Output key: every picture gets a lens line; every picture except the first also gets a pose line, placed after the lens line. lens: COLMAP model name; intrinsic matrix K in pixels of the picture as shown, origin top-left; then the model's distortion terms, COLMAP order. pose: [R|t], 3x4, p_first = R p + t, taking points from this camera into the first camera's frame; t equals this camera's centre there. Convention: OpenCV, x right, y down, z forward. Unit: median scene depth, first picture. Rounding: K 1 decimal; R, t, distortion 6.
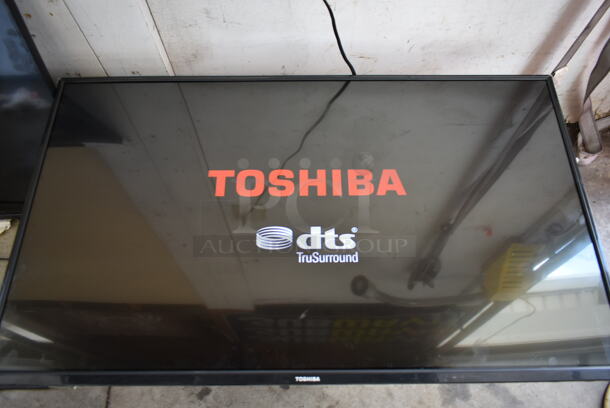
lens RADIAL K [[473.7, 0, 306.1], [0, 473.7, 203.1], [0, 0, 1]] dist [-0.004675, -0.001852]
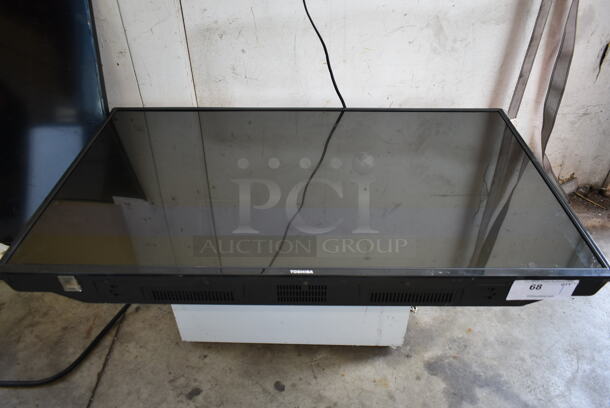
lens RADIAL K [[470.5, 0, 304.6], [0, 470.5, 185.4], [0, 0, 1]] dist [-0.002663, -0.001995]
pose [[0.999771, 0.010969, -0.018393, 0.016829], [-0.018199, 0.887877, -0.459721, 0.439165], [0.011288, 0.459950, 0.887873, -0.020643]]
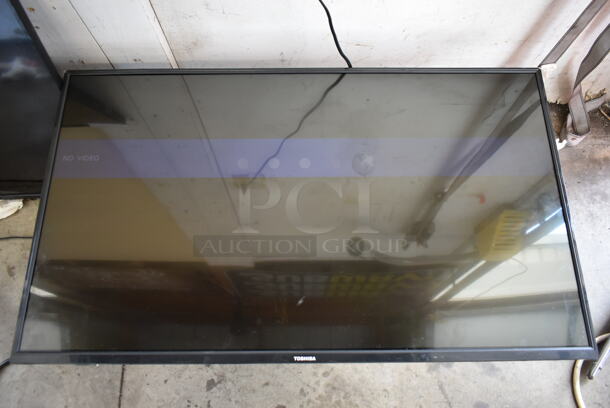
lens RADIAL K [[472.0, 0, 305.0], [0, 472.0, 204.0], [0, 0, 1]] dist [0.002104, -0.001716]
pose [[0.999999, -0.000061, 0.001457, 0.001356], [-0.000086, 0.994895, 0.100913, -0.069042], [-0.001456, -0.100913, 0.994894, -0.051450]]
